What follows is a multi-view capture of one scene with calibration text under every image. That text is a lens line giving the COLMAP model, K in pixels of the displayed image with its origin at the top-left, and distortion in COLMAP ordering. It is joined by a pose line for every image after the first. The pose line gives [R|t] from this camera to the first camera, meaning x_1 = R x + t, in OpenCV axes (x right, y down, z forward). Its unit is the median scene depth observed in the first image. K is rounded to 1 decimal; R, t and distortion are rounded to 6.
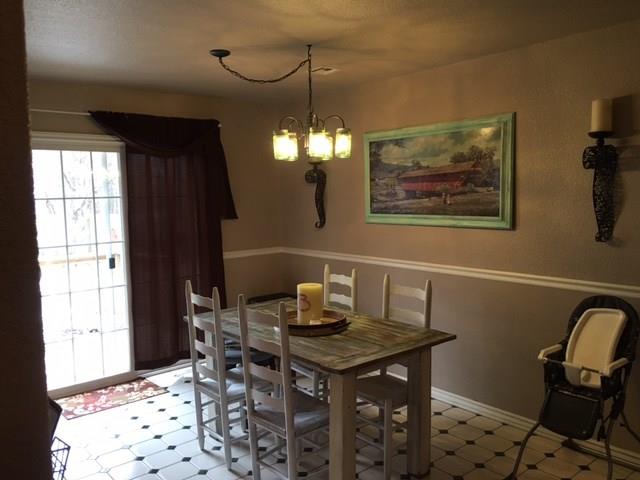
lens RADIAL K [[546.9, 0, 320.0], [0, 546.9, 240.0], [0, 0, 1]] dist [0.200325, -0.296793]
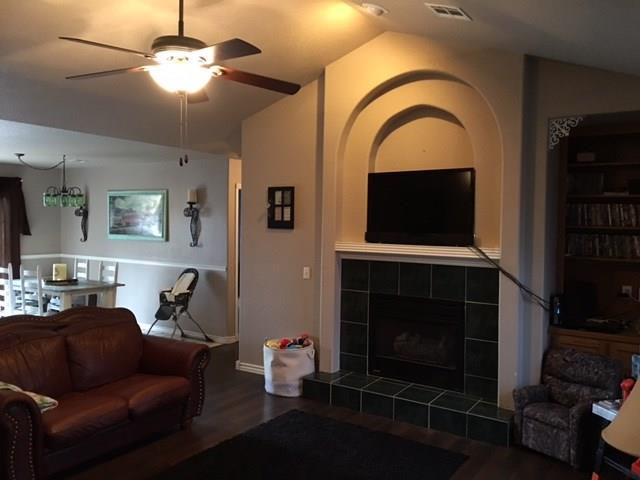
lens RADIAL K [[546.9, 0, 320.0], [0, 546.9, 240.0], [0, 0, 1]] dist [0.200325, -0.296793]
pose [[0.963678, 0.025654, 0.265833, 0.328351], [-0.010200, 0.998185, -0.059351, 0.093131], [-0.266873, 0.054484, 0.962190, -1.213814]]
